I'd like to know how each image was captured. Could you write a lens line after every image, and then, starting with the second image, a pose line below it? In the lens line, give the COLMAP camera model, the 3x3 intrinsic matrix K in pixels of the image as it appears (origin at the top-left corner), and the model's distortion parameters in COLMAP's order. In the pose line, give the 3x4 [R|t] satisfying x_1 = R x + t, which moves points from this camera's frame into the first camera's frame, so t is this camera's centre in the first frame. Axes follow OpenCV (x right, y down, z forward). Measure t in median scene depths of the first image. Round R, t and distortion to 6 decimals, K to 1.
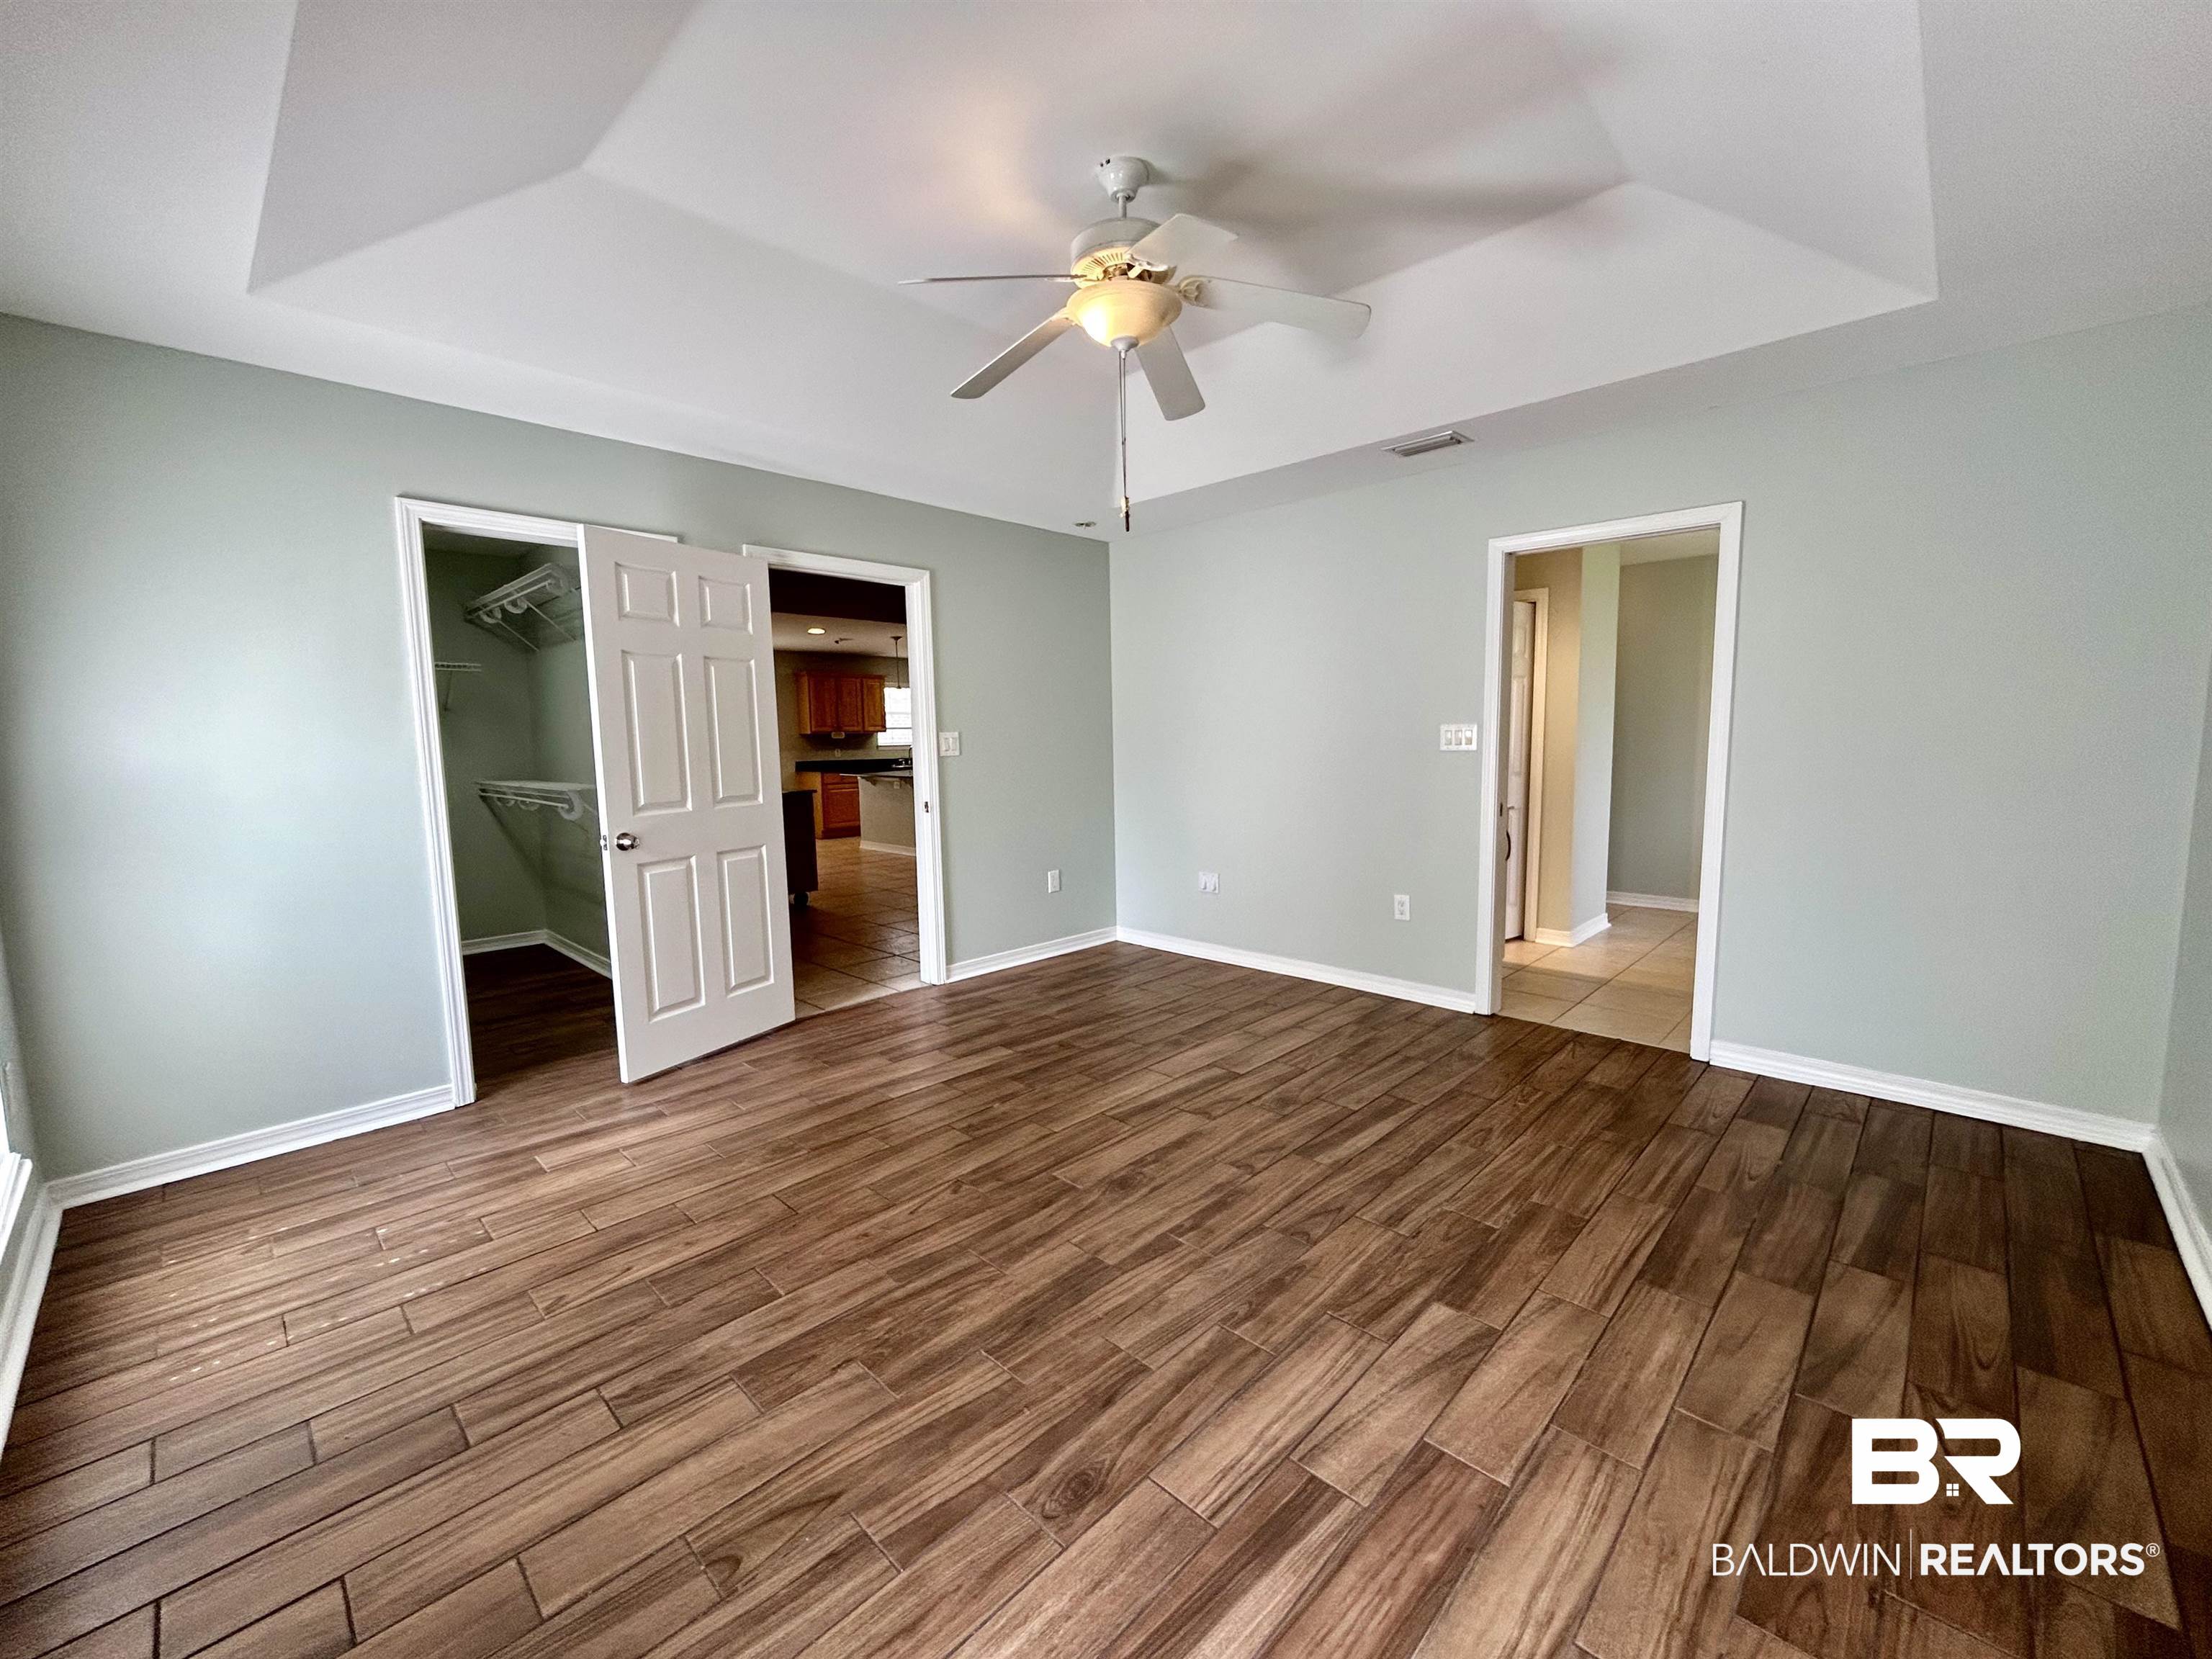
lens RADIAL K [[896.6, 0, 1091.1], [0, 896.6, 830.8], [0, 0, 1]] dist [-0.002038, 0.002502]
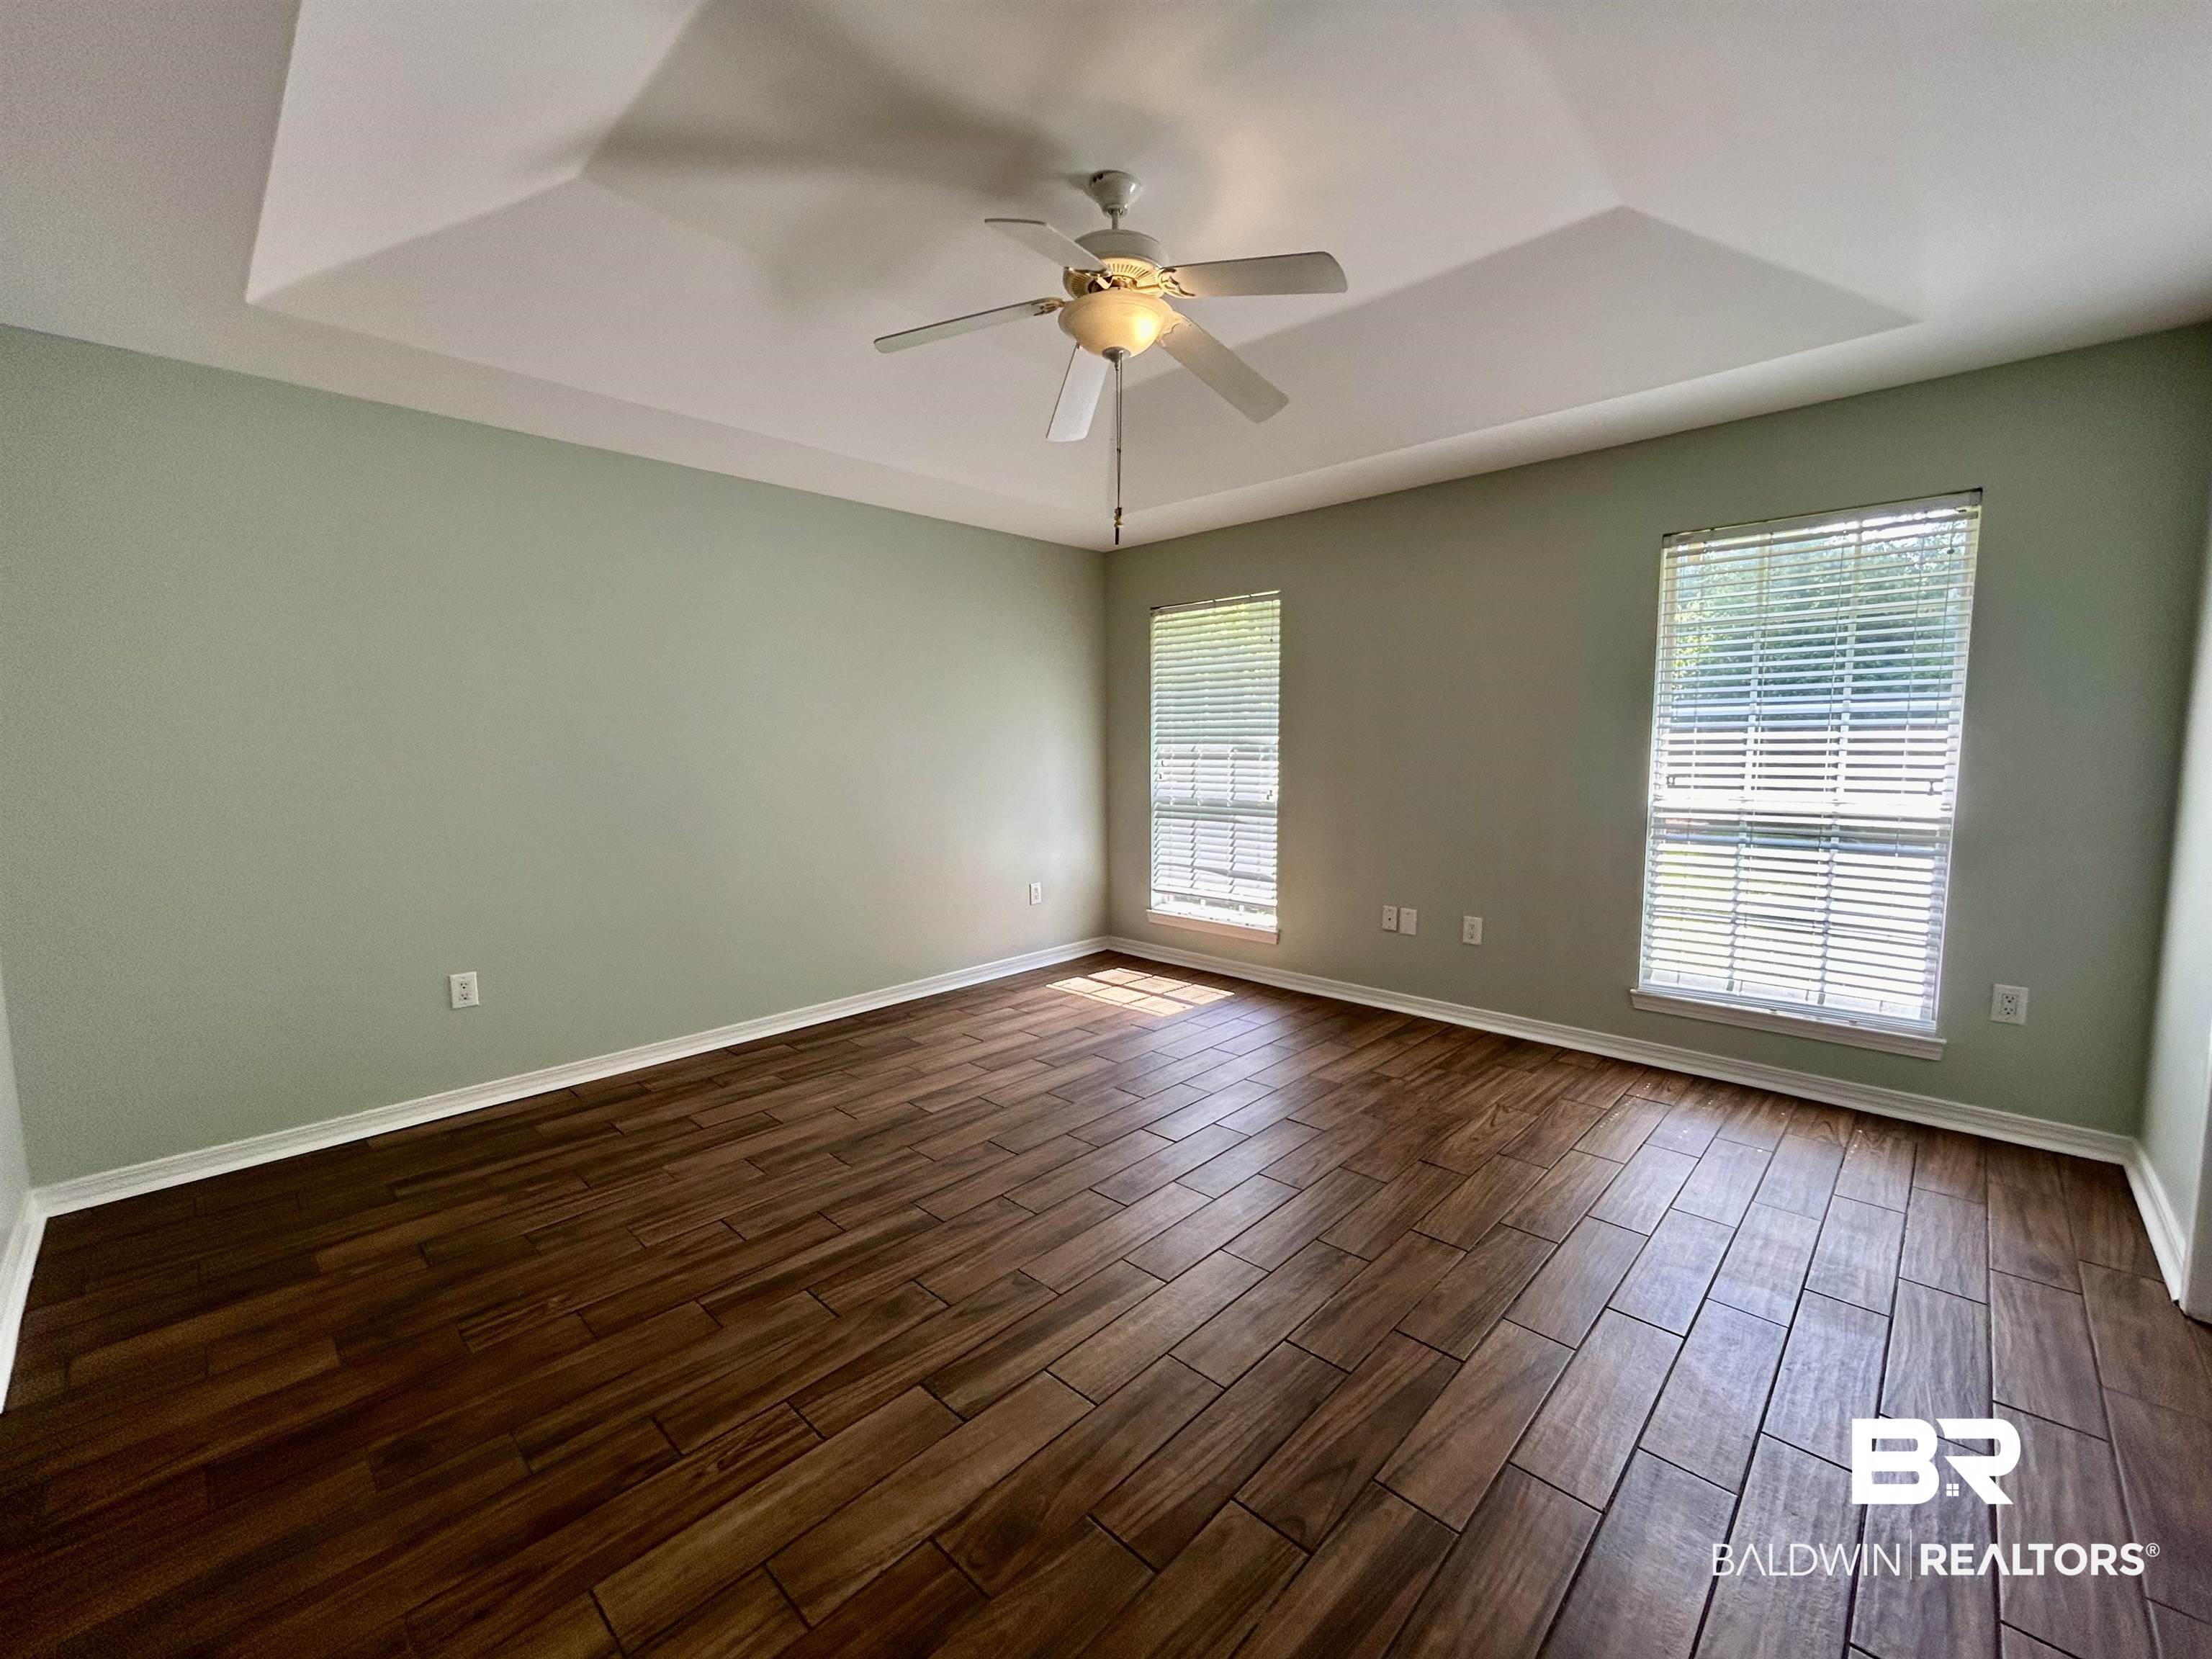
lens RADIAL K [[896.6, 0, 1098.0], [0, 896.6, 827.6], [0, 0, 1]] dist [-0.002038, 0.002502]
pose [[-0.999692, 0.023400, -0.008267, 0.086560], [0.021250, 0.979165, 0.201953, -0.240997], [0.012821, 0.201715, -0.979360, 2.182465]]
